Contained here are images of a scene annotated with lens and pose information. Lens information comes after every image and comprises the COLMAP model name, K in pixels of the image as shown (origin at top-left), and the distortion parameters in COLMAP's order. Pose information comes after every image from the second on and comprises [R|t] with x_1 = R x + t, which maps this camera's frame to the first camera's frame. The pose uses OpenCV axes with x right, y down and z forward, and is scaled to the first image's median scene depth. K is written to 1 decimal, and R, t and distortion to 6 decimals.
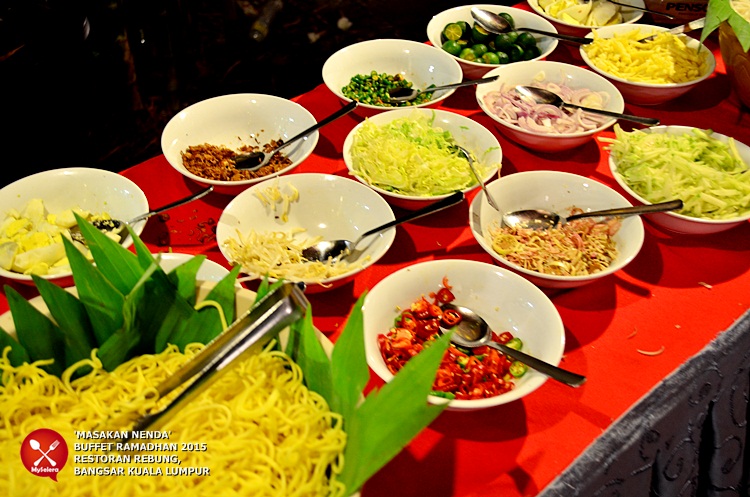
lens RADIAL K [[892.2, 0, 375.2], [0, 892.2, 249.1], [0, 0, 1]] dist [-0.031115, 0.000000]
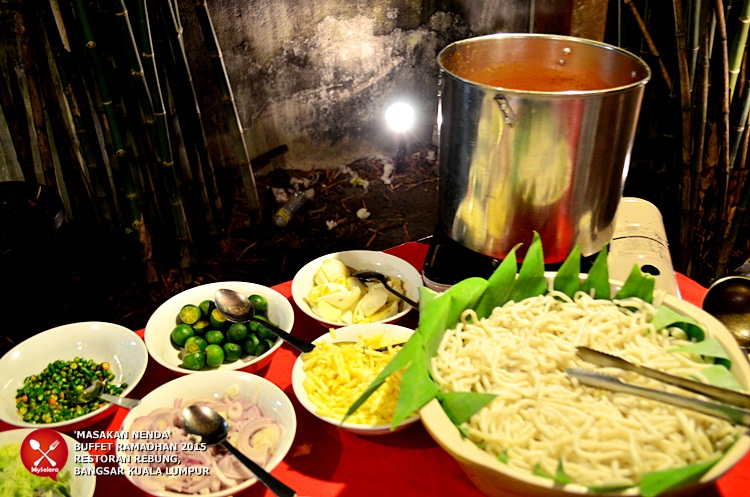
lens RADIAL K [[713.4, 0, 374.7], [0, 713.4, 247.7], [0, 0, 1]] dist [-0.003461, 0.000000]
pose [[0.981496, 0.078250, -0.174763, 0.184867], [-0.103239, 0.984923, -0.138810, -0.107000], [0.161266, 0.154284, 0.974777, 0.143178]]
